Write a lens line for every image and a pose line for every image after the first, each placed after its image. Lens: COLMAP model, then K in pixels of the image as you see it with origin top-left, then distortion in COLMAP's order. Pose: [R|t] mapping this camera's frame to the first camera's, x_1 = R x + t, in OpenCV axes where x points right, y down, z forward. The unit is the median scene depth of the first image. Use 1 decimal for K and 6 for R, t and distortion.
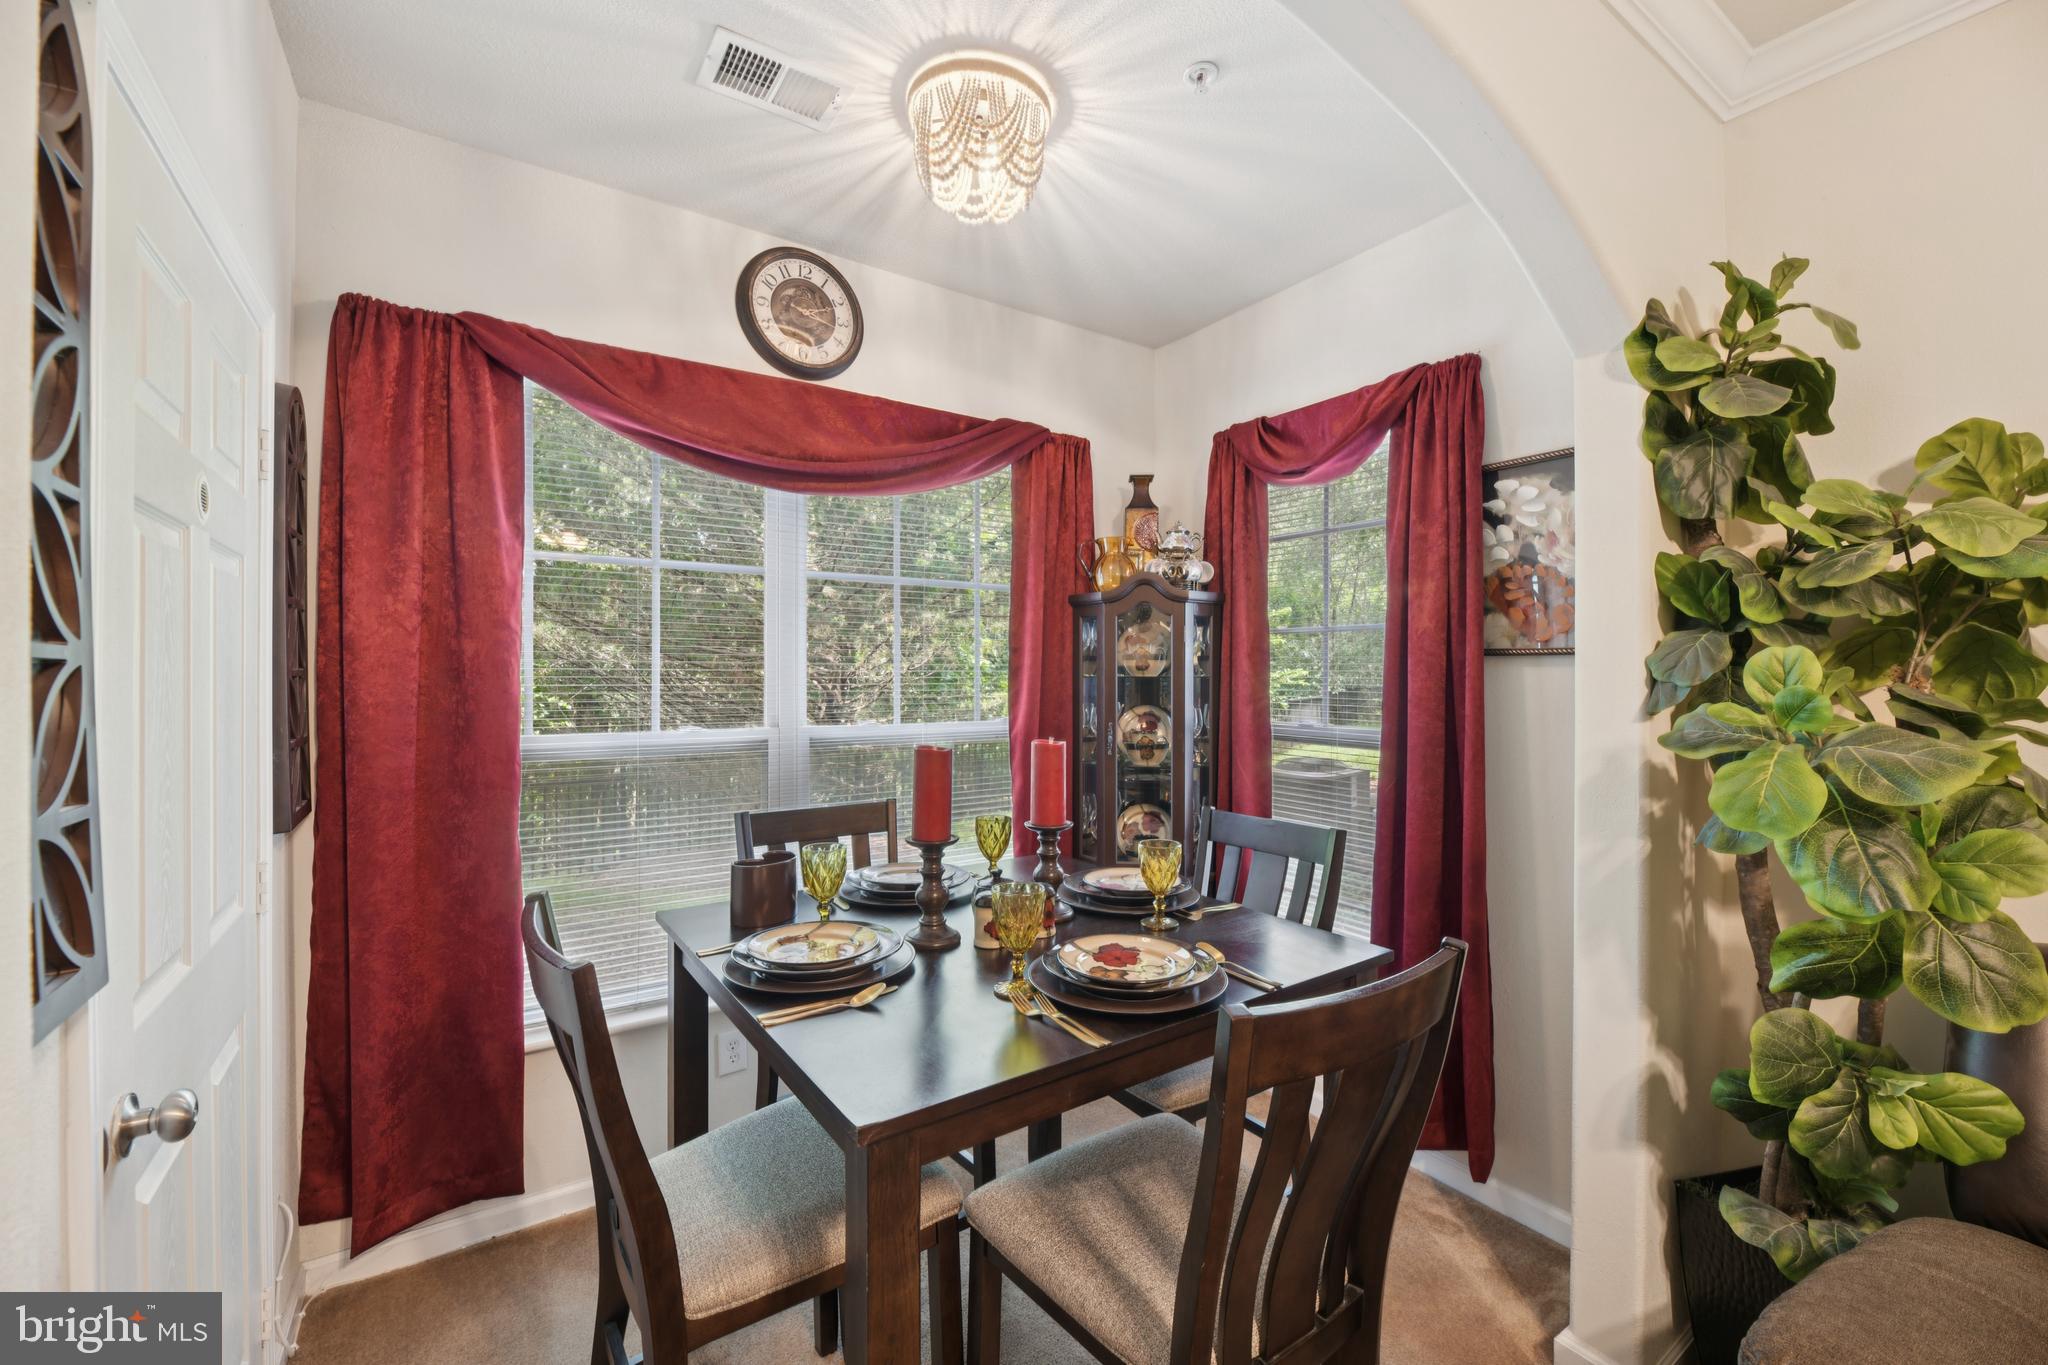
lens RADIAL K [[836.1, 0, 1016.9], [0, 836.1, 687.0], [0, 0, 1]] dist [-0.002487, -0.002589]
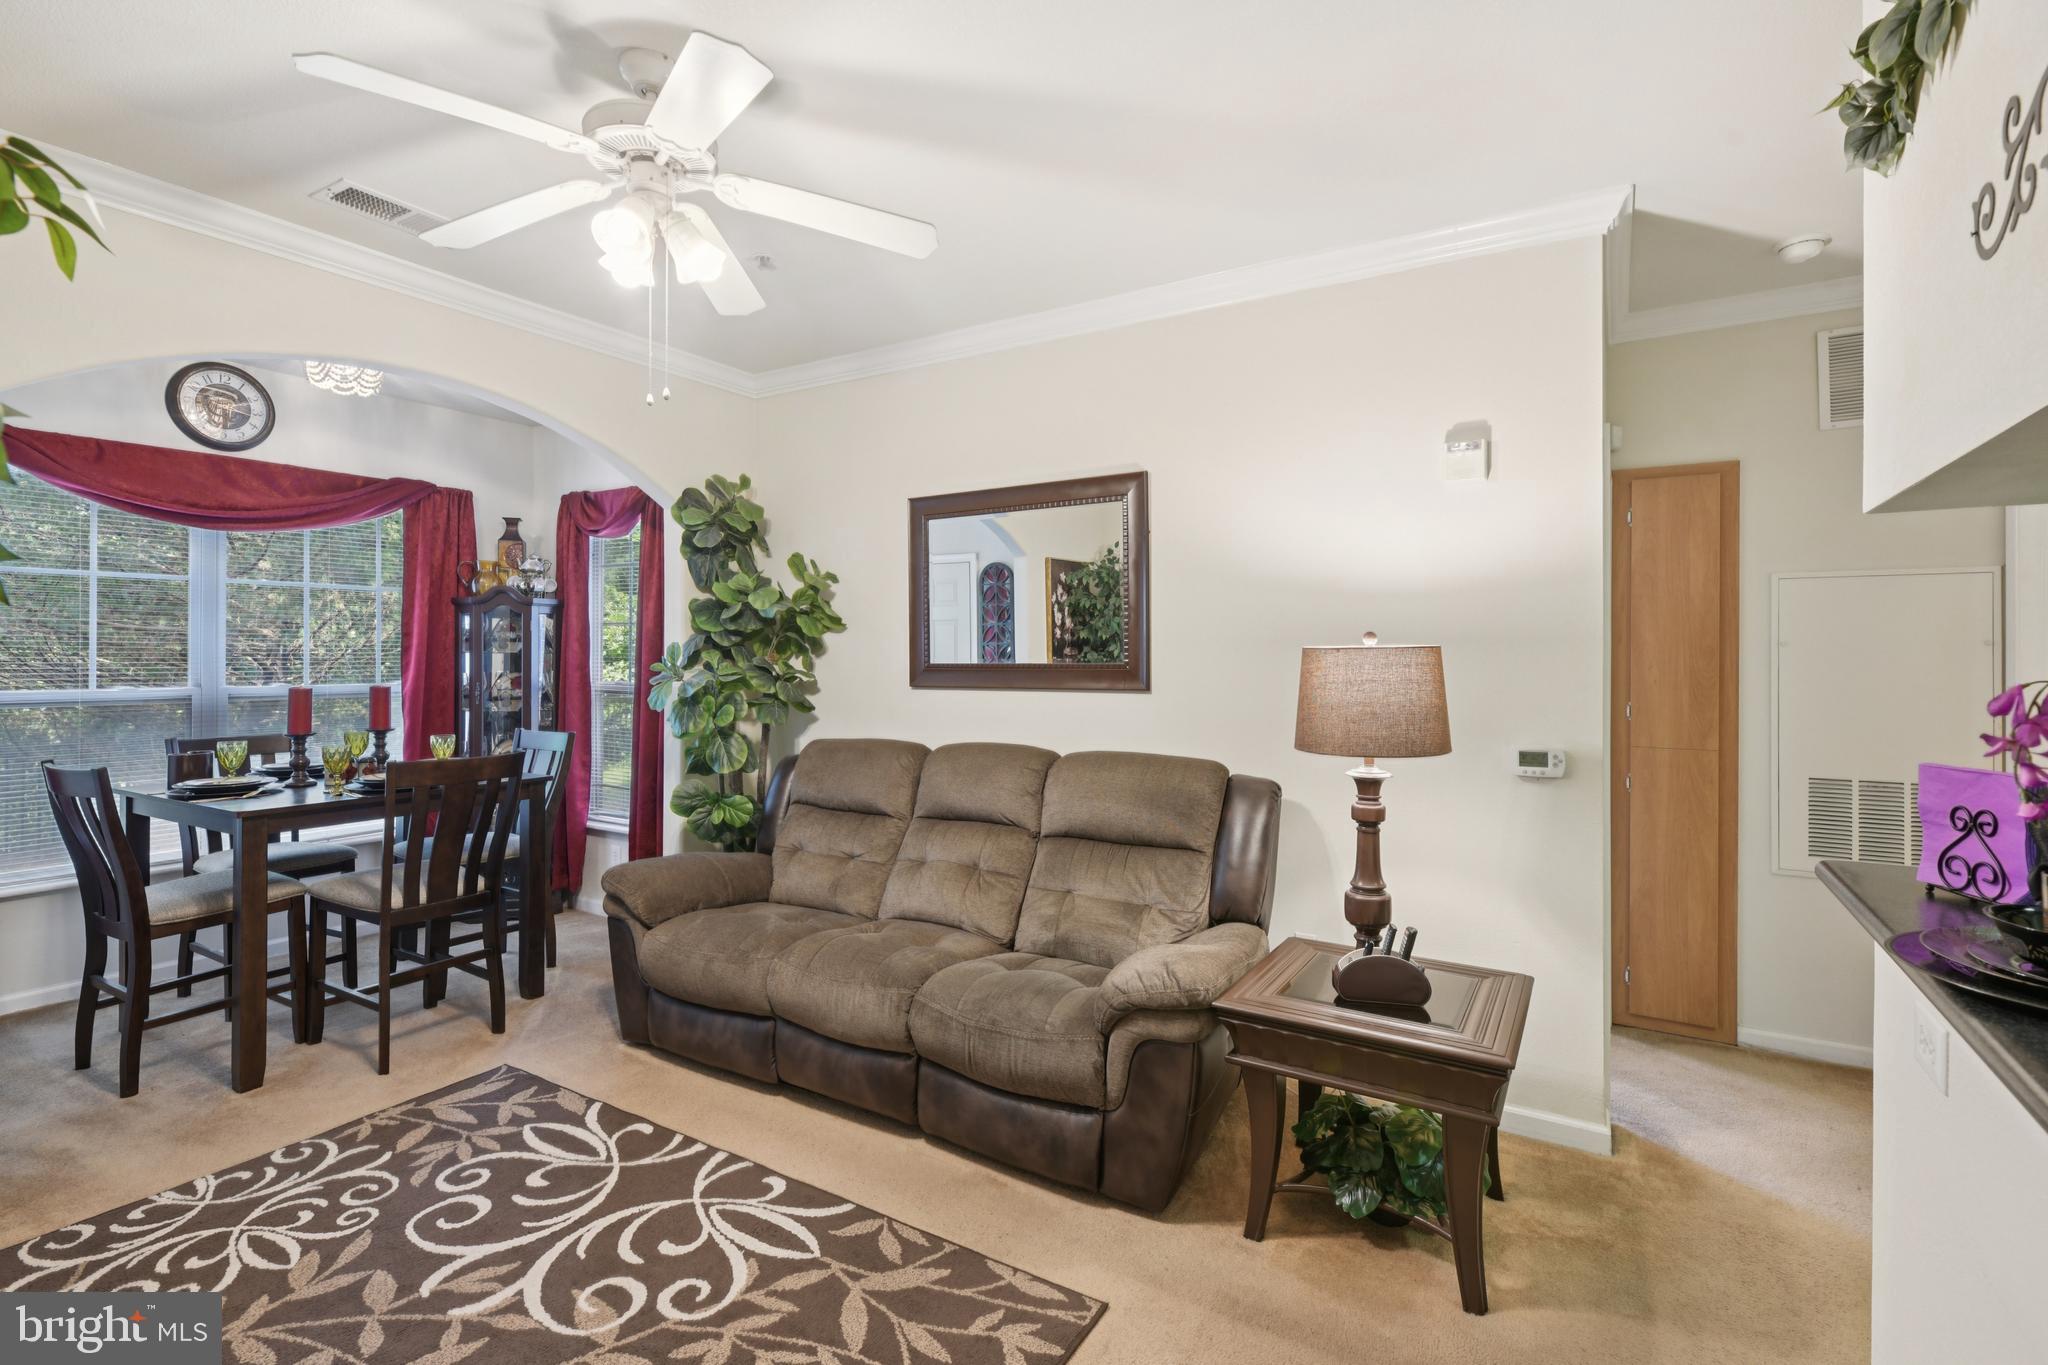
lens RADIAL K [[949.7, 0, 1028.4], [0, 949.7, 661.8], [0, 0, 1]] dist [0.001968, -0.000088]
pose [[0.907895, 0.002123, 0.419193, 0.300978], [-0.000541, 0.999992, -0.003892, 0.011251], [-0.419198, 0.003307, 0.907889, -1.016376]]
